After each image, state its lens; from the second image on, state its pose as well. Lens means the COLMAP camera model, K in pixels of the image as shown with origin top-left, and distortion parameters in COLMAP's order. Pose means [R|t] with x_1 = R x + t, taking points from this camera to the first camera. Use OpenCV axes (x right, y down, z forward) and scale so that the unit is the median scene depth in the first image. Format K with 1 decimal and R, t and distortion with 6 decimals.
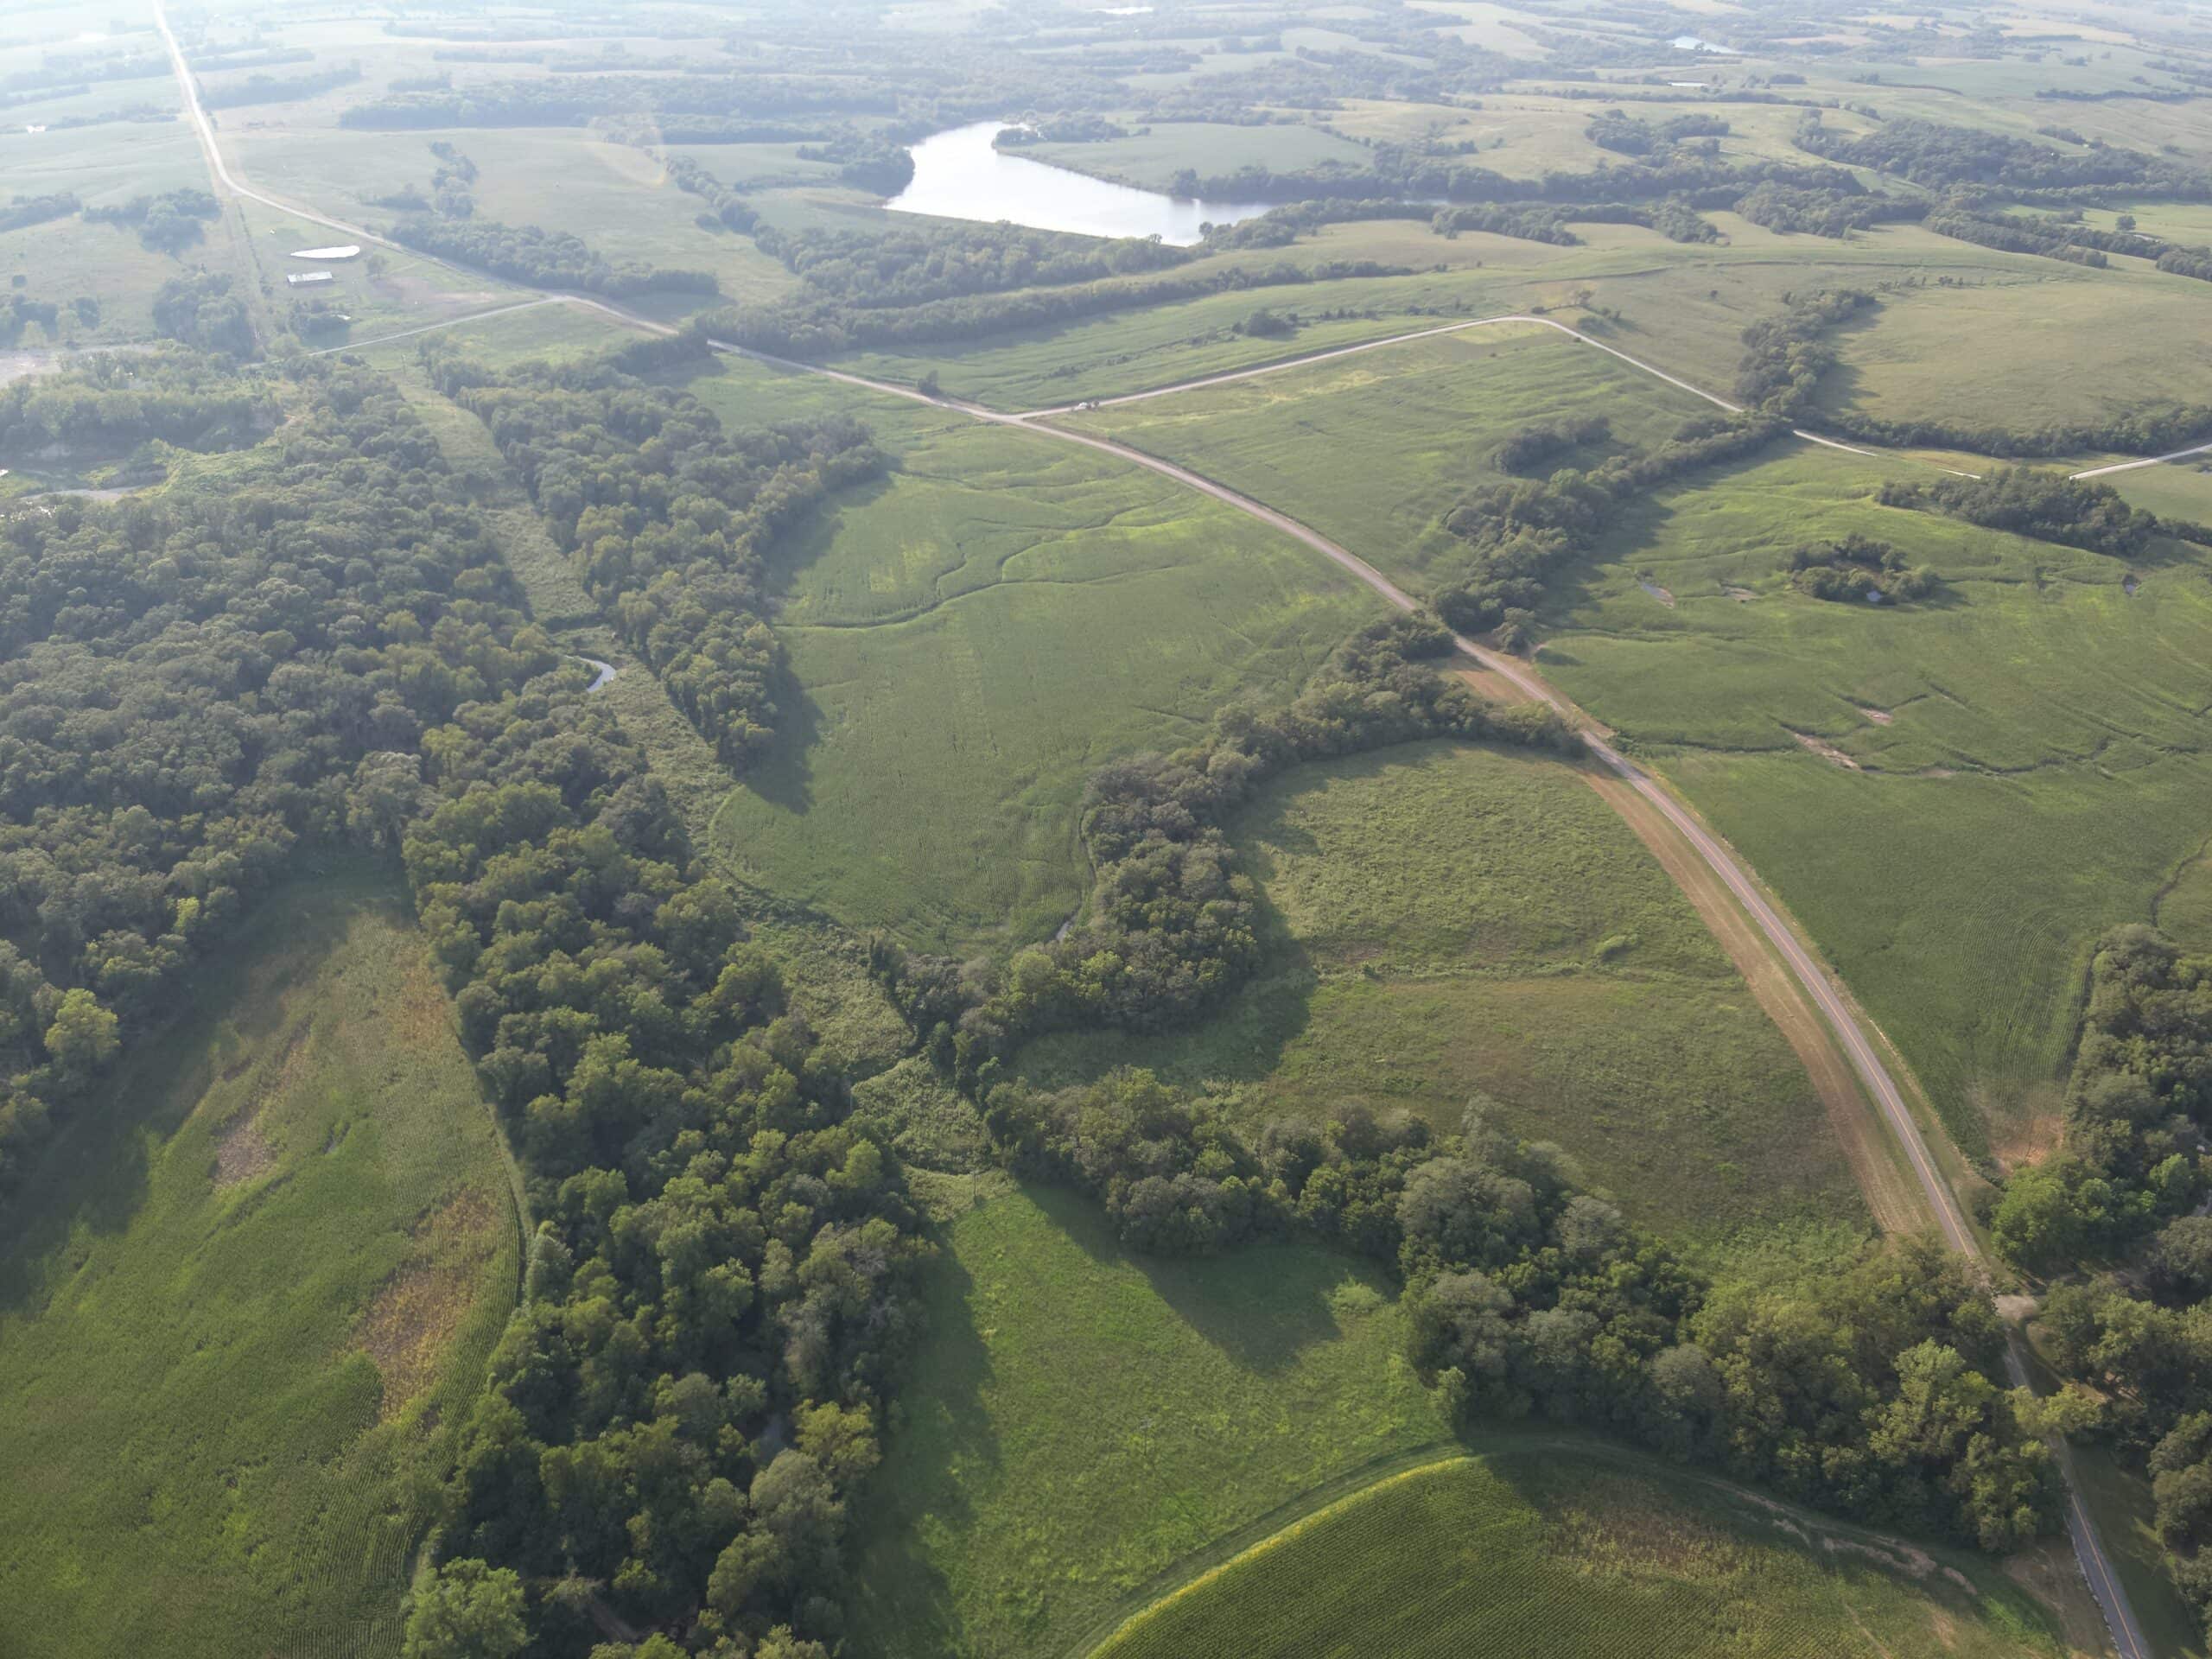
lens RADIAL K [[1559.6, 0, 1106.0], [0, 1559.6, 829.5], [0, 0, 1]] dist [0.106948, -0.189843]
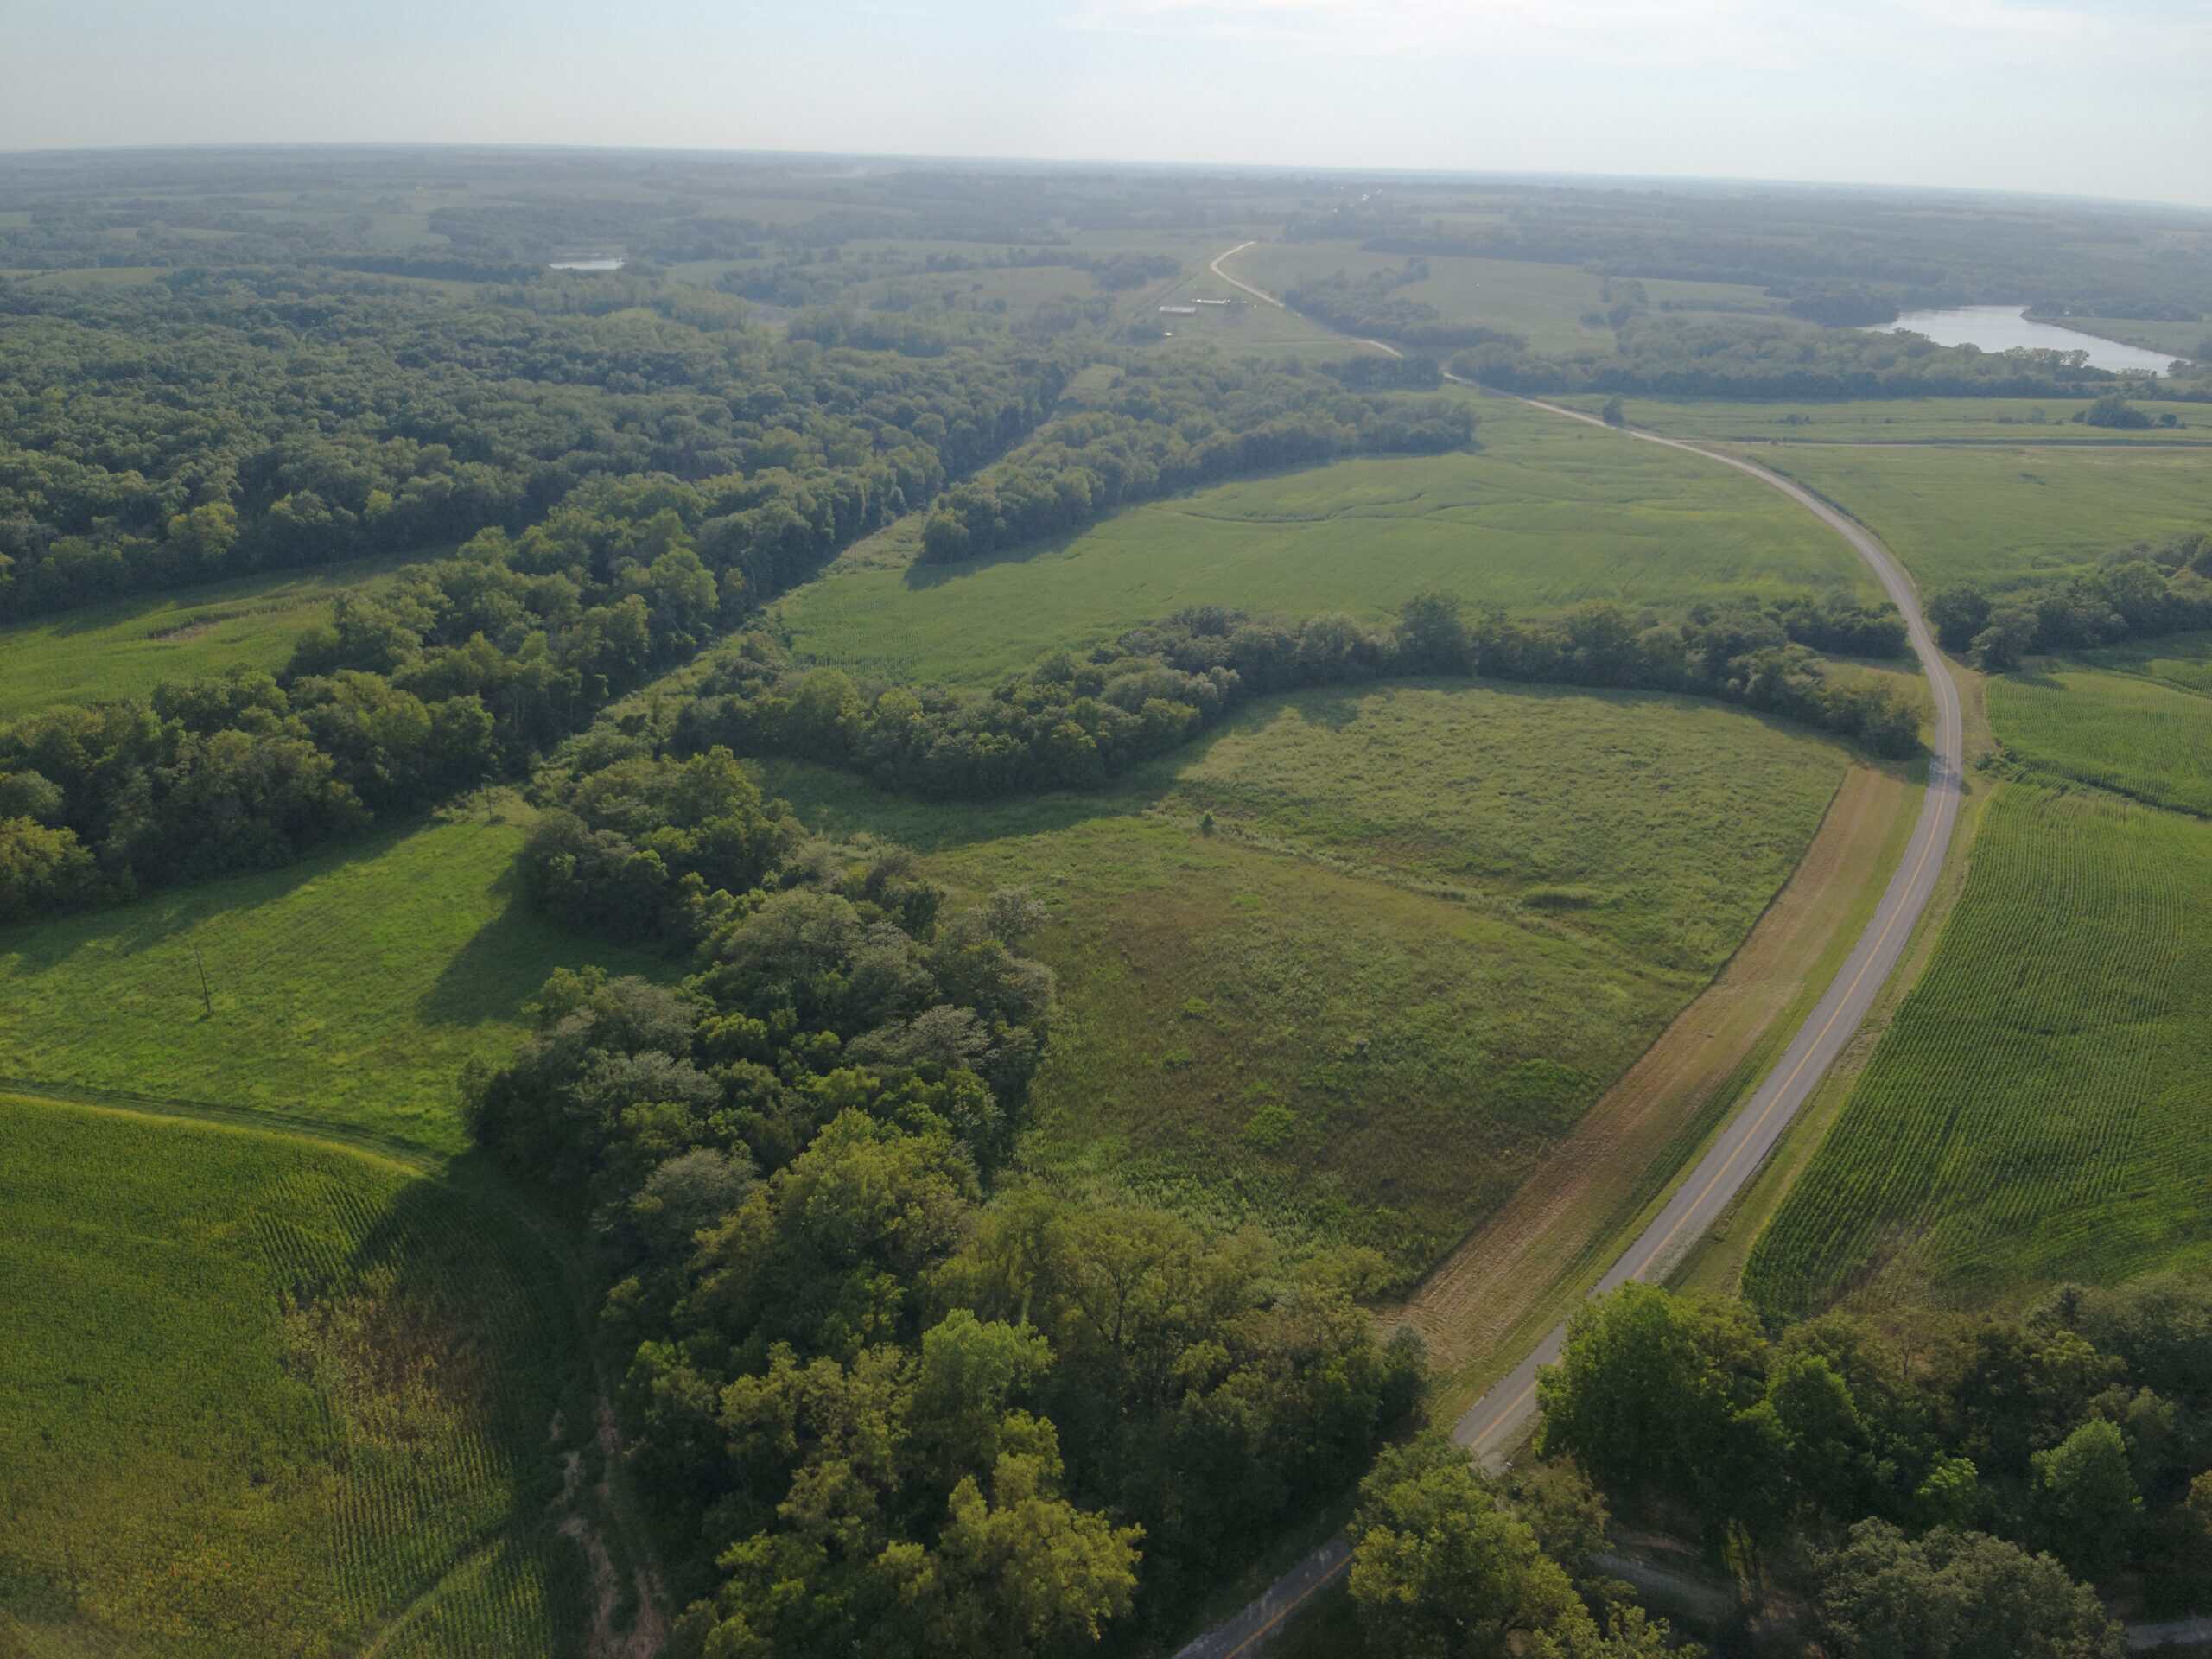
lens RADIAL K [[1559.6, 0, 1106.0], [0, 1559.6, 829.5], [0, 0, 1]] dist [0.106948, -0.189843]
pose [[0.762591, 0.251258, -0.596090, 0.553474], [-0.335192, 0.941609, -0.031921, 0.131526], [0.553264, 0.224147, 0.802283, 0.416023]]
